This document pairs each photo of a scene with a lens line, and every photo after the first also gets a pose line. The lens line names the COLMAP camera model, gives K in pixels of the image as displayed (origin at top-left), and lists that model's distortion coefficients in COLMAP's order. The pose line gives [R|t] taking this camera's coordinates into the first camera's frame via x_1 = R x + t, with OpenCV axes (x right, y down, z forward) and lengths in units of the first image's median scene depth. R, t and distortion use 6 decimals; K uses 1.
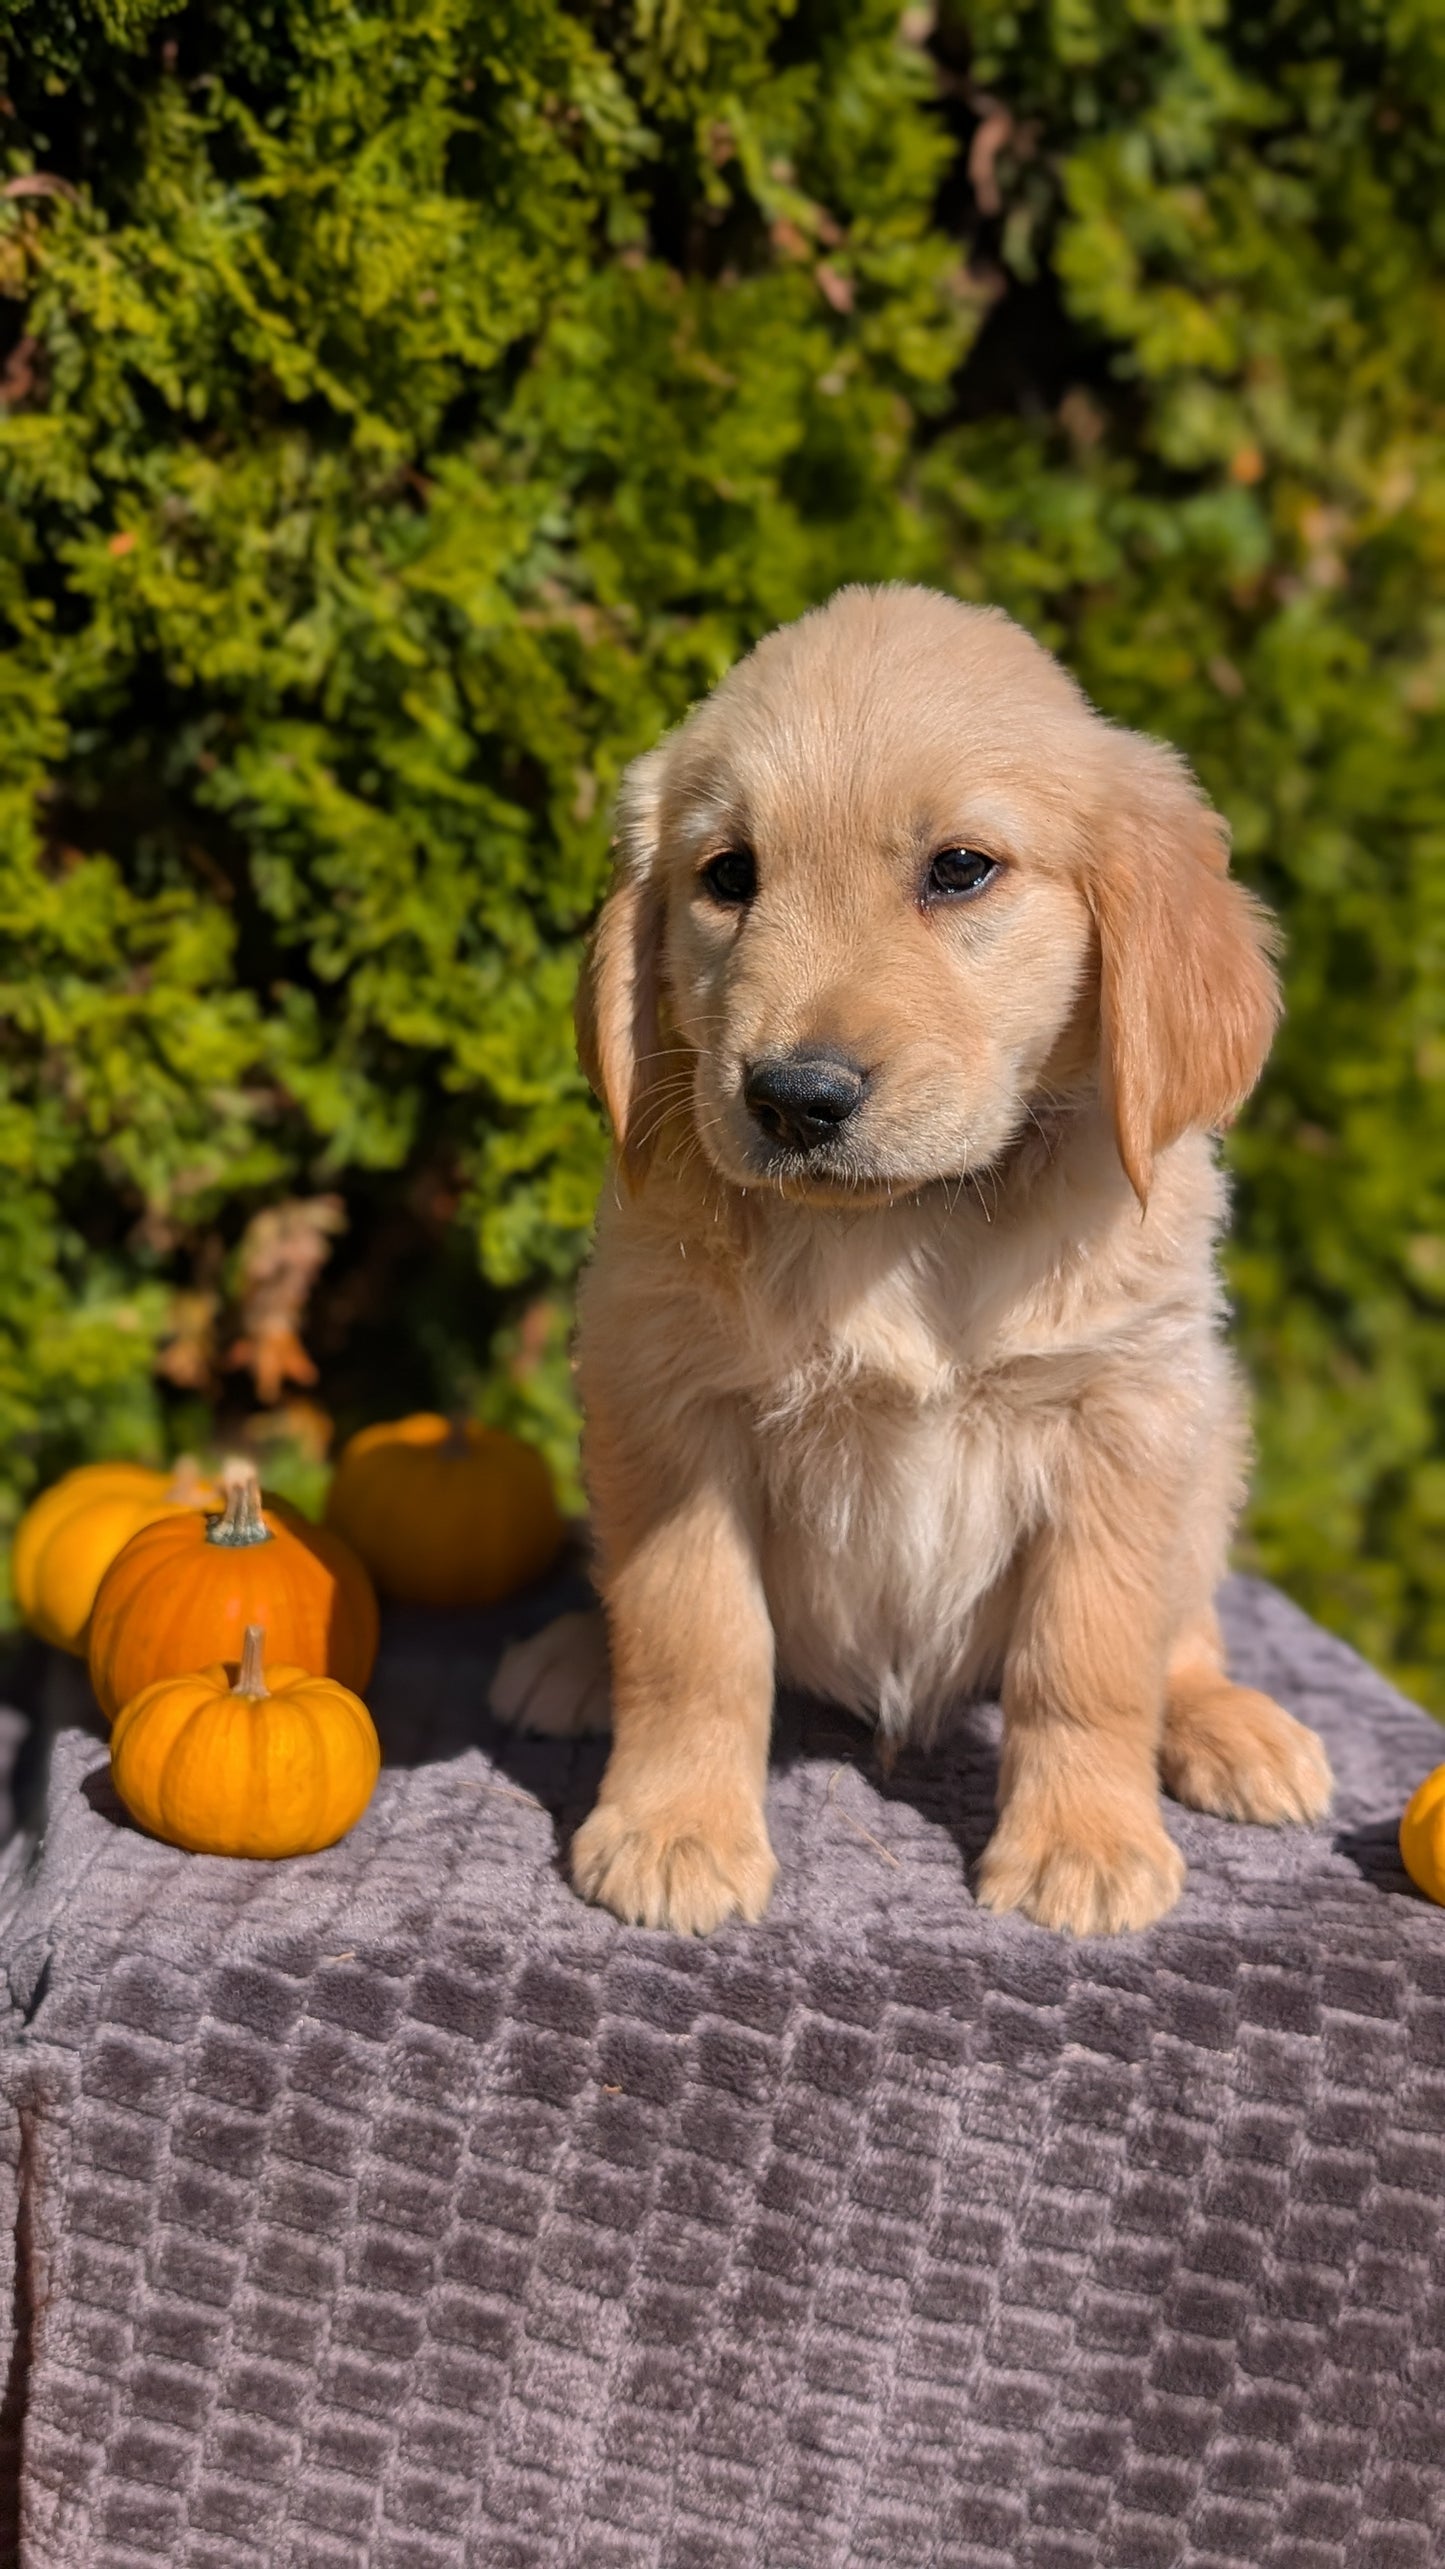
lens RADIAL K [[3038.6, 0, 779.0], [0, 3038.6, 1155.6], [0, 0, 1]] dist [-0.032978, 0.000000]
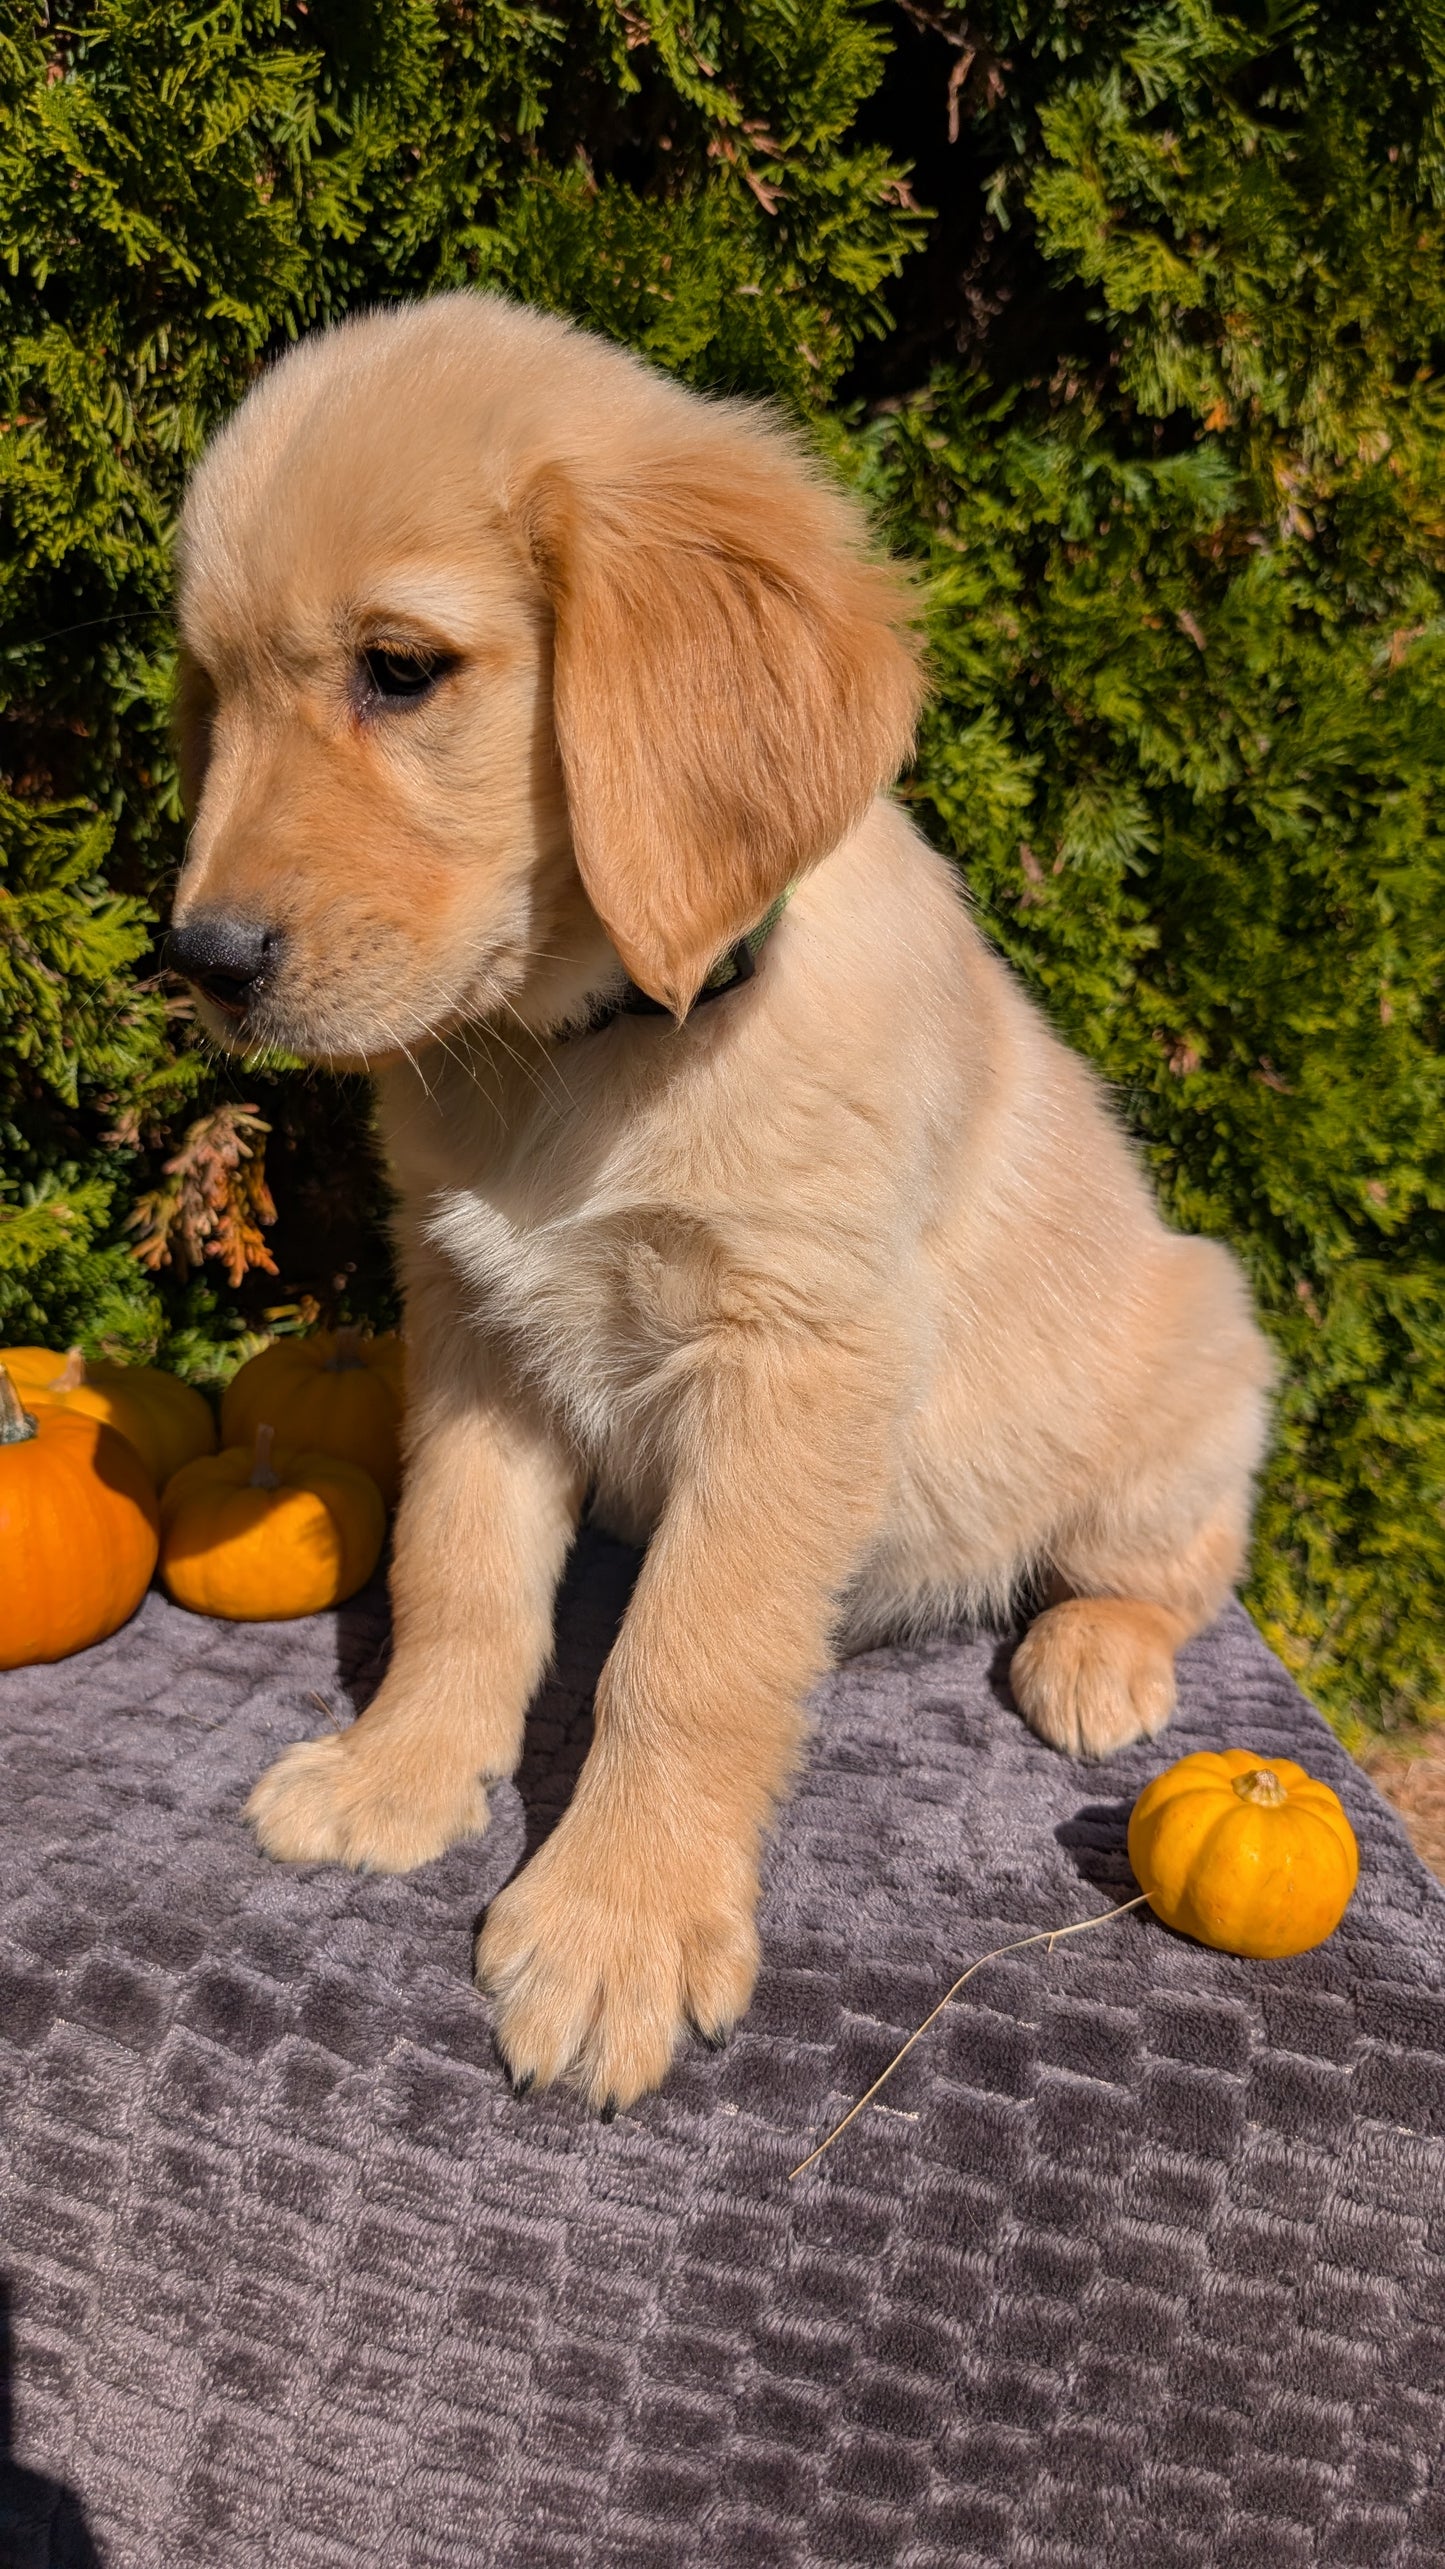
lens RADIAL K [[2022.6, 0, 763.8], [0, 2022.6, 1282.5], [0, 0, 1]] dist [-0.030256, 0.026245]
pose [[0.989473, 0.036039, -0.140159, 0.168035], [-0.025147, 0.996579, 0.078721, 0.022233], [0.142517, -0.074367, 0.986995, 0.443104]]
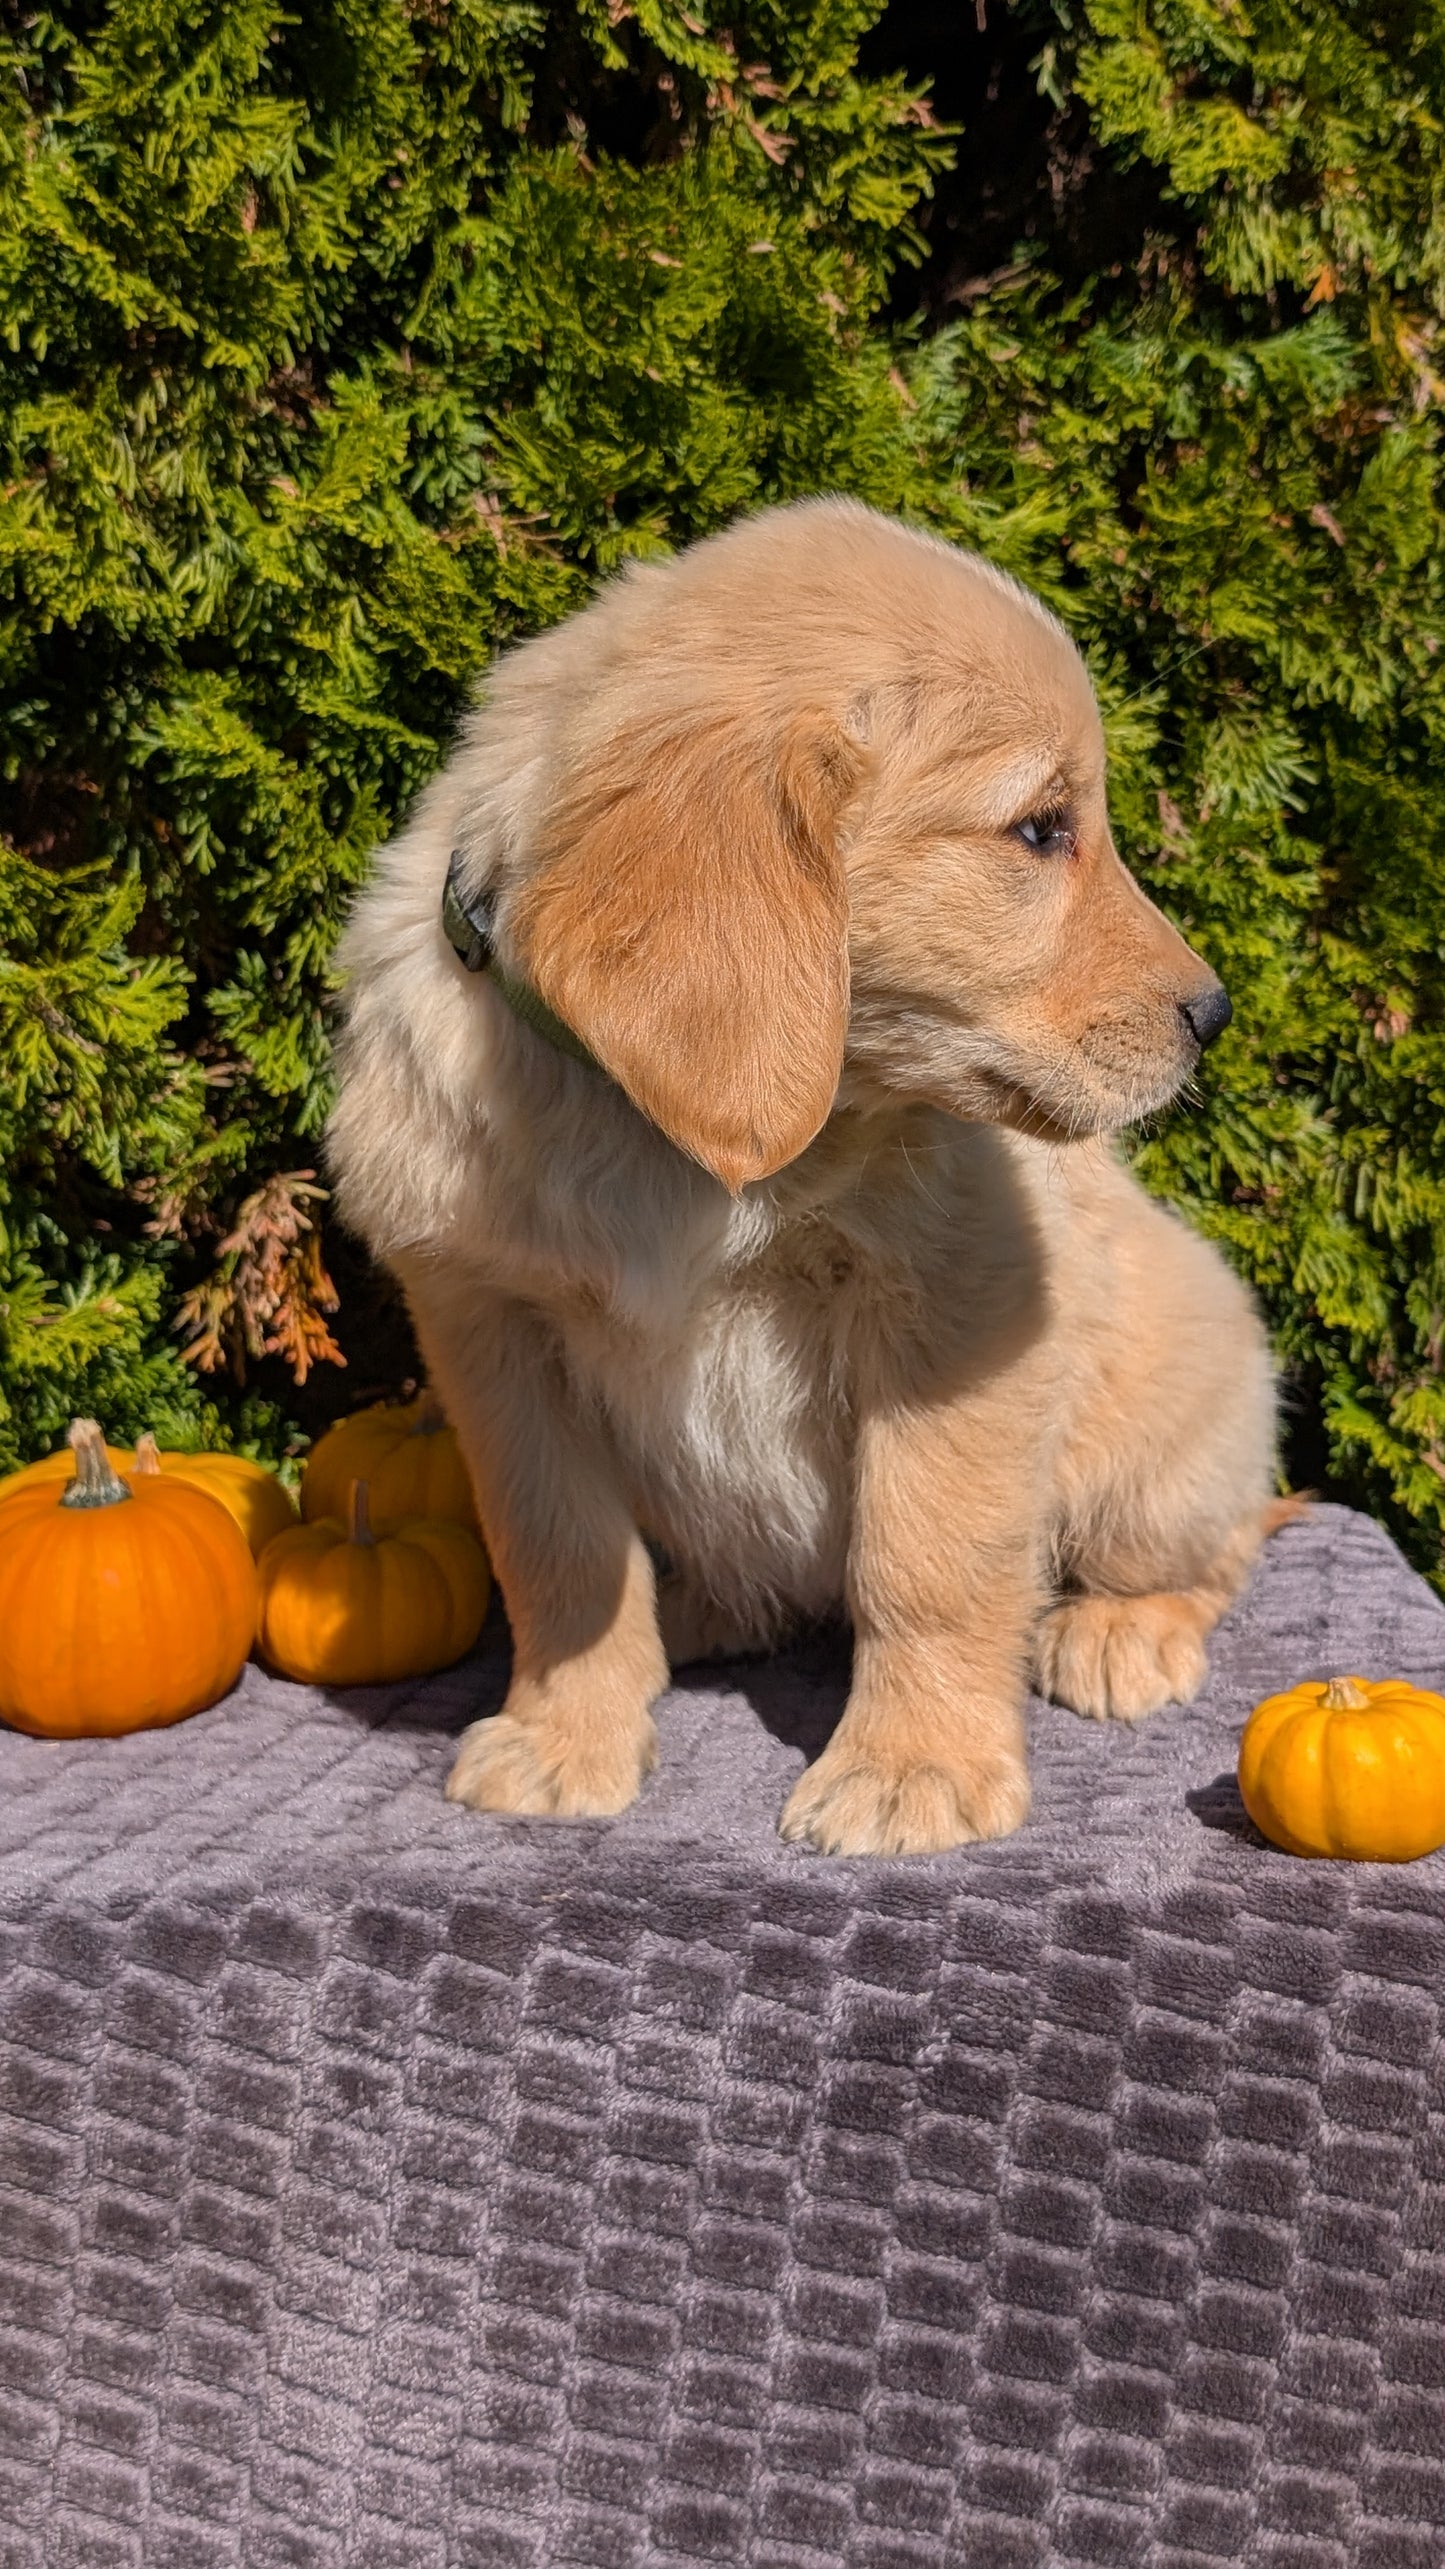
lens RADIAL K [[3337.8, 0, 769.9], [0, 3337.8, 1154.7], [0, 0, 1]] dist [0.013033, 0.000000]
pose [[0.971384, -0.081172, -0.223215, 0.301174], [0.074704, 0.996508, -0.037287, 0.079675], [0.225462, 0.019545, 0.974056, 0.019560]]
